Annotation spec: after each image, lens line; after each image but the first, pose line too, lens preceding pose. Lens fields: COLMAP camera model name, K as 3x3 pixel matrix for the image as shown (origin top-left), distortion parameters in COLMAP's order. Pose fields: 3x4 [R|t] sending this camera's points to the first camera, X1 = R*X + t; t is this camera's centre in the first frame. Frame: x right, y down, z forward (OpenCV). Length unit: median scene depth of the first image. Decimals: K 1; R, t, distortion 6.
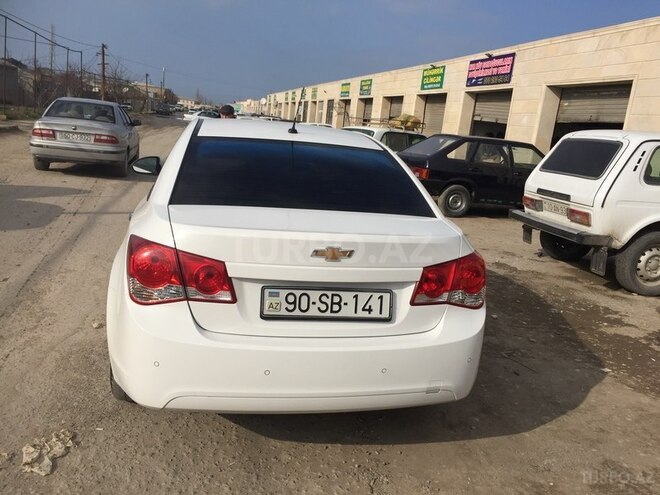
lens RADIAL K [[563.2, 0, 330.0], [0, 563.2, 247.5], [0, 0, 1]] dist [0.075309, -0.101973]
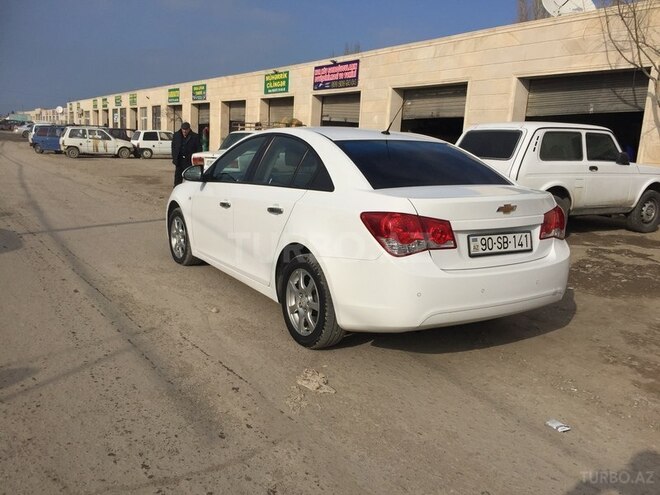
lens RADIAL K [[563.2, 0, 330.0], [0, 563.2, 247.5], [0, 0, 1]] dist [0.075309, -0.101973]
pose [[0.941557, -0.118130, 0.315460, -0.141542], [0.119469, 0.992722, 0.015162, 0.005207], [-0.314955, 0.023412, 0.948818, -0.045386]]
